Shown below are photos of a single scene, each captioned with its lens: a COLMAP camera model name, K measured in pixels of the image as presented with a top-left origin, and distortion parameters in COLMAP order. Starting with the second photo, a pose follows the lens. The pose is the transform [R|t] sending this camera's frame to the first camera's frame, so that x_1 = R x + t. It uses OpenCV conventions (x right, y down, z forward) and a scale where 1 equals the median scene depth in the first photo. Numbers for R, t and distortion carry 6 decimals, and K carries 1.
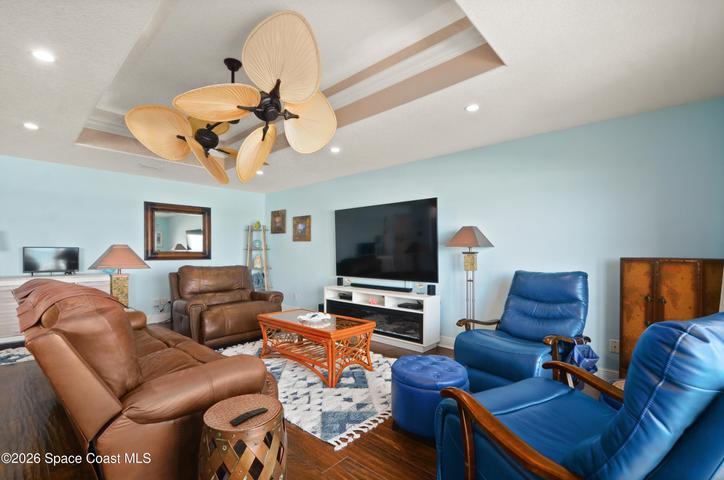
lens RADIAL K [[329.4, 0, 363.4], [0, 329.4, 255.4], [0, 0, 1]] dist [-0.001146, -0.000526]
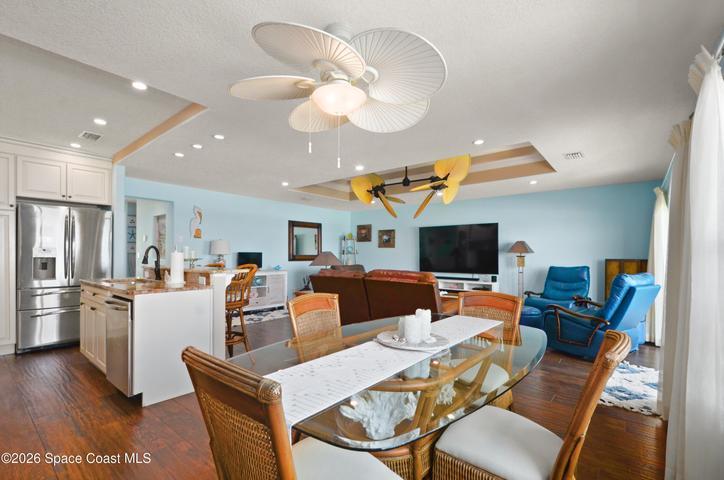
lens RADIAL K [[336.0, 0, 364.7], [0, 336.0, 253.8], [0, 0, 1]] dist [-0.002676, -0.000505]
pose [[0.998561, 0.002663, 0.053555, -0.530064], [-0.002033, 0.999928, -0.011821, 0.001272], [-0.053582, 0.011696, 0.998495, -0.643768]]
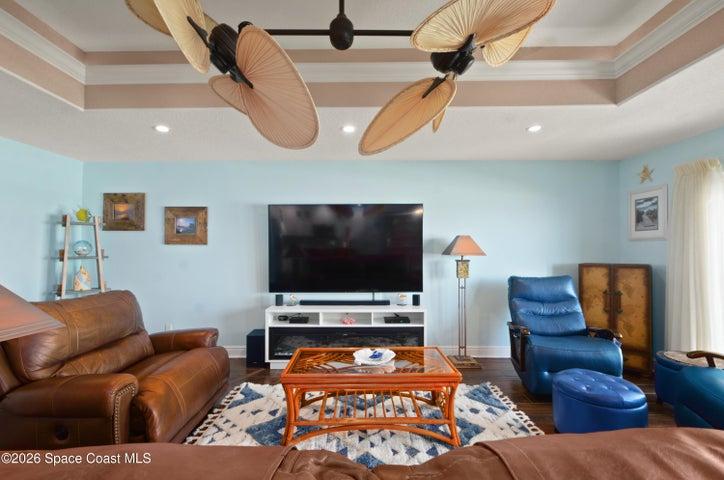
lens RADIAL K [[320.3, 0, 360.9], [0, 320.3, 244.5], [0, 0, 1]] dist [0.000243, -0.000351]
pose [[0.737570, 0.009086, 0.675209, -0.537875], [0.010605, 0.999630, -0.025037, -0.034017], [-0.675187, 0.025627, 0.737201, 0.422164]]
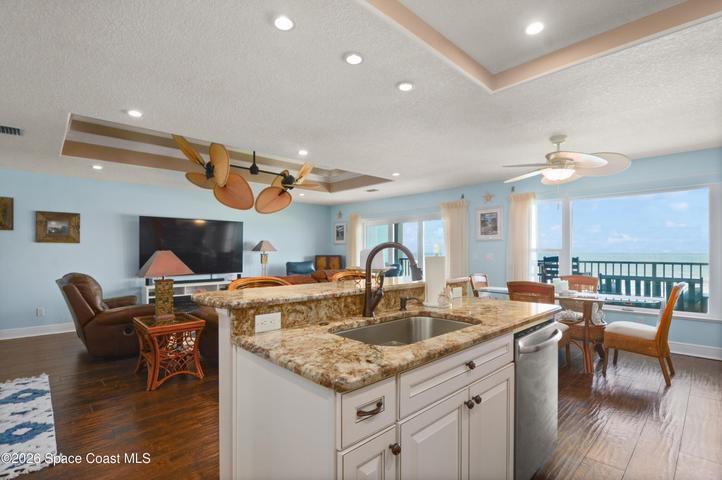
lens RADIAL K [[340.0, 0, 360.5], [0, 340.0, 252.5], [0, 0, 1]] dist [-0.000627, 0.000009]
pose [[0.064202, -0.006362, 0.997917, -1.464767], [0.012044, 0.999912, 0.005600, -0.020670], [-0.997864, 0.011660, 0.064272, 0.278298]]
